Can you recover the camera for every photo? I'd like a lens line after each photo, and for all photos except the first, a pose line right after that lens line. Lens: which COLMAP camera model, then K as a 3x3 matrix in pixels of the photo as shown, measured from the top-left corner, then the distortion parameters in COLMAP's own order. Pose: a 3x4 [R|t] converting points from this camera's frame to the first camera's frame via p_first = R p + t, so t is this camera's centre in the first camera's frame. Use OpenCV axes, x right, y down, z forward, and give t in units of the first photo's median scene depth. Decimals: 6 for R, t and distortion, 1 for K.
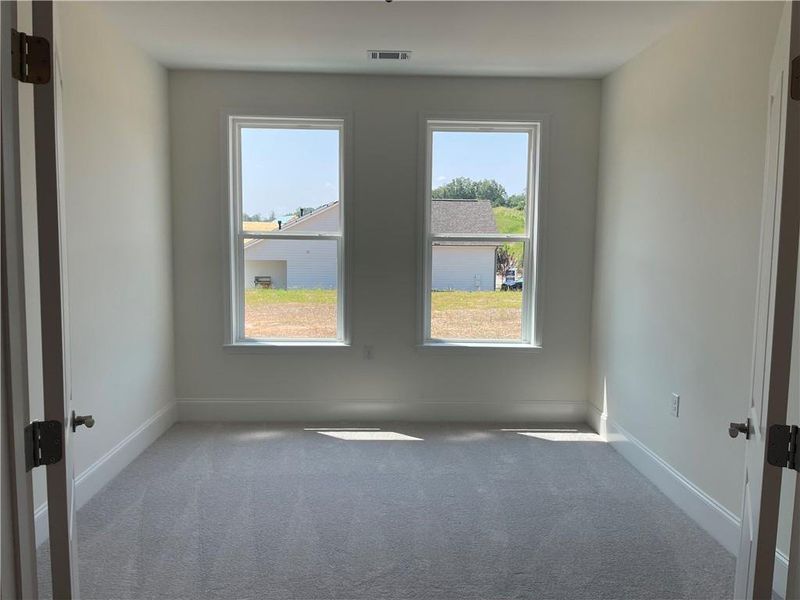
lens RADIAL K [[603.6, 0, 398.5], [0, 603.6, 298.3], [0, 0, 1]] dist [0.057376, -0.064200]
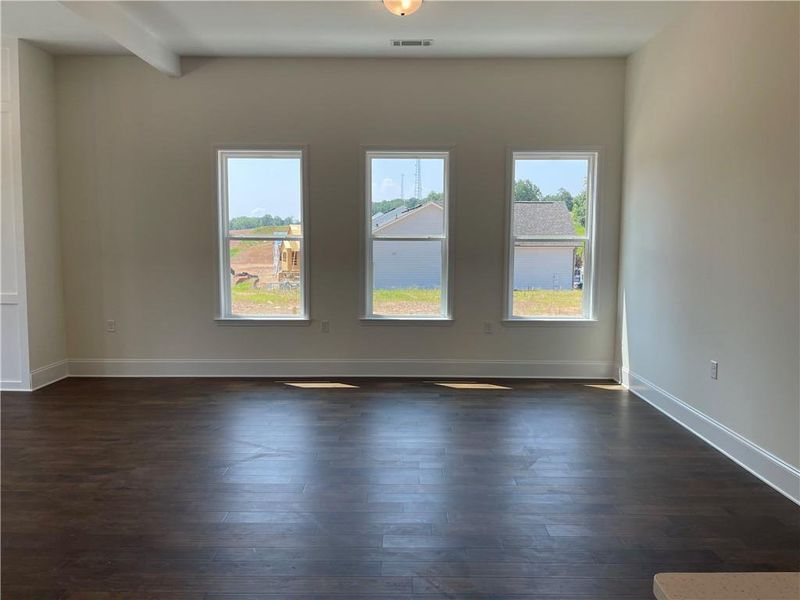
lens RADIAL K [[718.9, 0, 401.7], [0, 718.9, 296.7], [0, 0, 1]] dist [0.066395, -0.096305]
pose [[0.999743, -0.012117, -0.019164, 0.150734], [0.011699, 0.999695, -0.021764, 0.063852], [0.019422, 0.021534, 0.999579, -0.572504]]
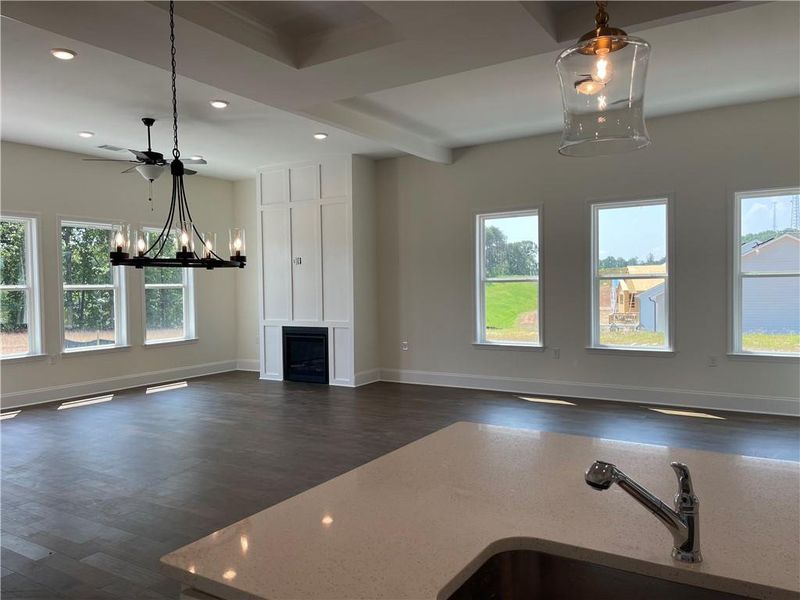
lens RADIAL K [[612.2, 0, 404.1], [0, 612.2, 303.0], [0, 0, 1]] dist [0.031376, -0.001832]
pose [[0.824710, -0.016452, -0.565317, 0.530591], [-0.021939, 0.997894, -0.061047, 0.069663], [0.565130, 0.062749, 0.822612, -0.561836]]
